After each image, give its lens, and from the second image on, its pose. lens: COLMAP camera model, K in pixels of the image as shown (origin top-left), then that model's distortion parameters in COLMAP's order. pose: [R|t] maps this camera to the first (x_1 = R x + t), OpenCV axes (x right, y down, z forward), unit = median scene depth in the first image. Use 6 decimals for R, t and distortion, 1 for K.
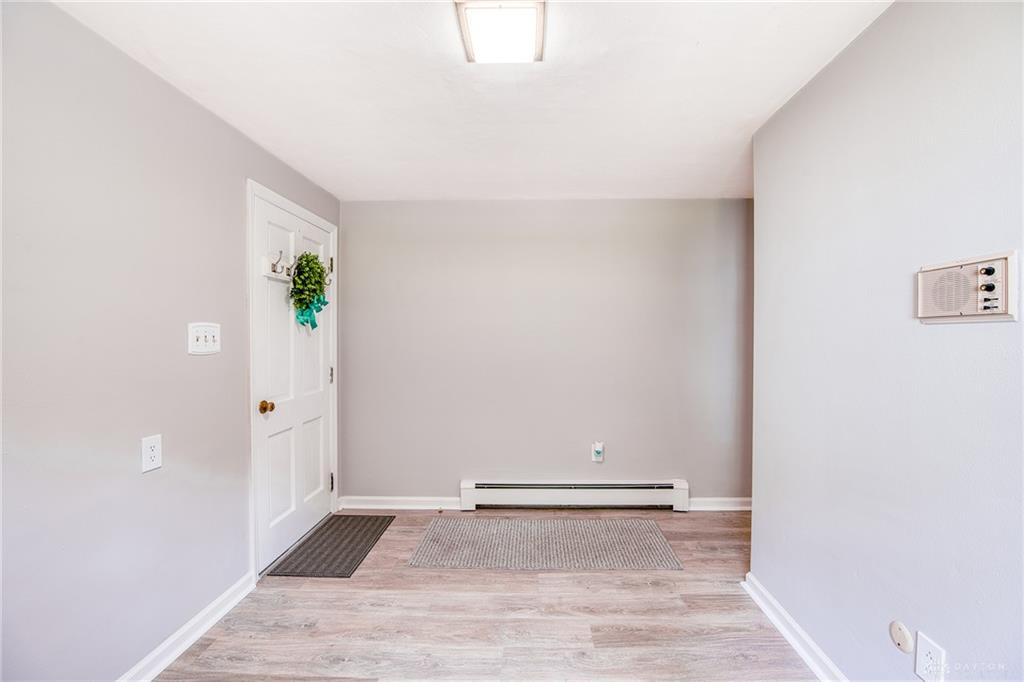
lens RADIAL K [[404.6, 0, 512.0], [0, 404.6, 341.0], [0, 0, 1]] dist [-0.023807, -0.000219]
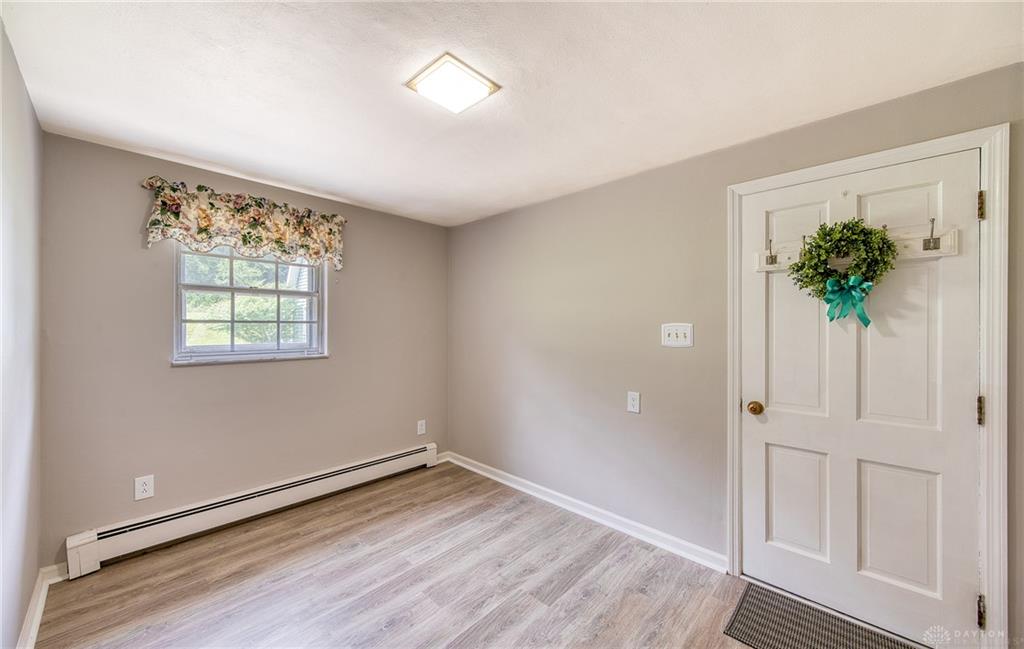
lens RADIAL K [[392.3, 0, 529.2], [0, 392.3, 326.7], [0, 0, 1]] dist [-0.000098, -0.000005]
pose [[-0.623555, -0.004545, -0.781766, 0.546989], [-0.017210, 0.999821, 0.007915, -0.034951], [0.781590, 0.018389, -0.623521, 1.378842]]
